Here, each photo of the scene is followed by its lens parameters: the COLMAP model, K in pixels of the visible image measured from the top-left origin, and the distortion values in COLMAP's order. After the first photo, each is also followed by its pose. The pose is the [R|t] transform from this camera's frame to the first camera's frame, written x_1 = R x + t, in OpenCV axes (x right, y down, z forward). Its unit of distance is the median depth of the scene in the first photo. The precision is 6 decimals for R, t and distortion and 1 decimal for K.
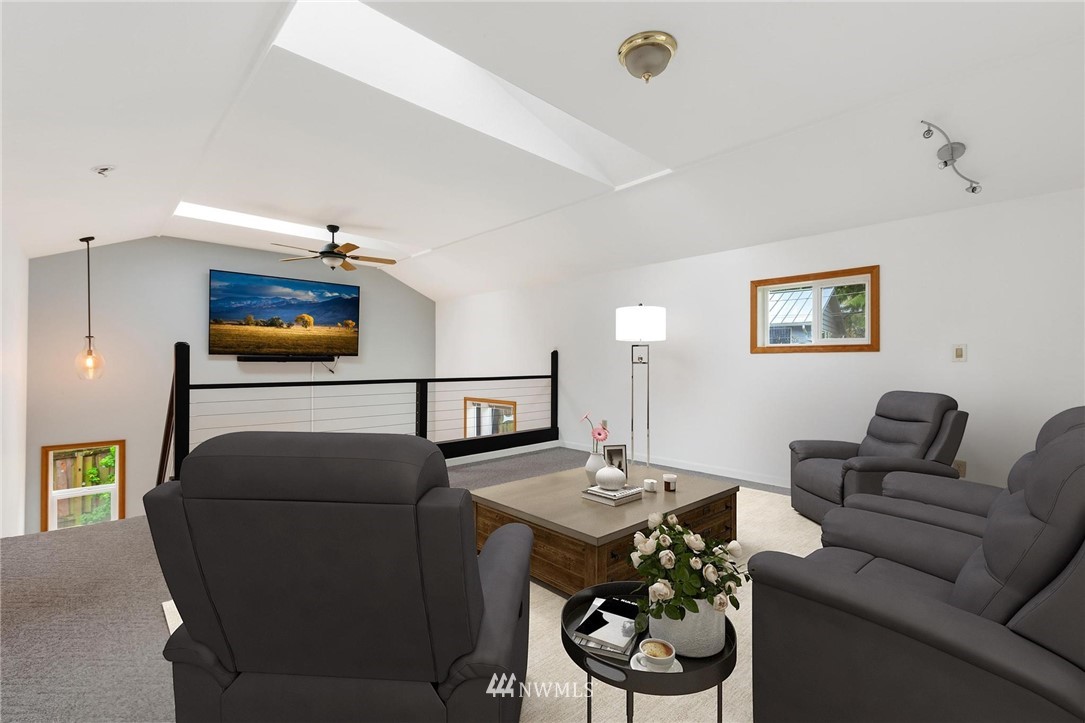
lens RADIAL K [[473.7, 0, 542.6], [0, 473.7, 360.8], [0, 0, 1]] dist [0.000886, 0.000000]
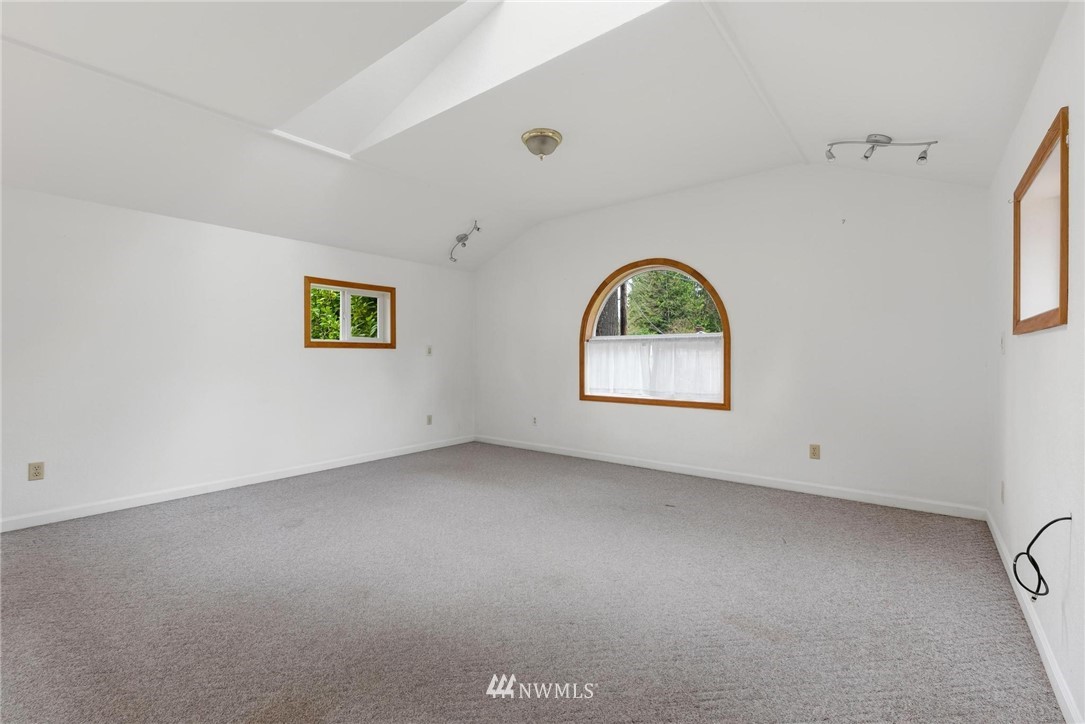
lens RADIAL K [[473.7, 0, 543.2], [0, 473.7, 358.5], [0, 0, 1]] dist [0.000886, 0.000000]
pose [[-0.144072, -0.007340, 0.989540, -0.734211], [-0.006848, 0.999956, 0.006420, -0.002127], [-0.989543, -0.005852, -0.144116, 0.739968]]
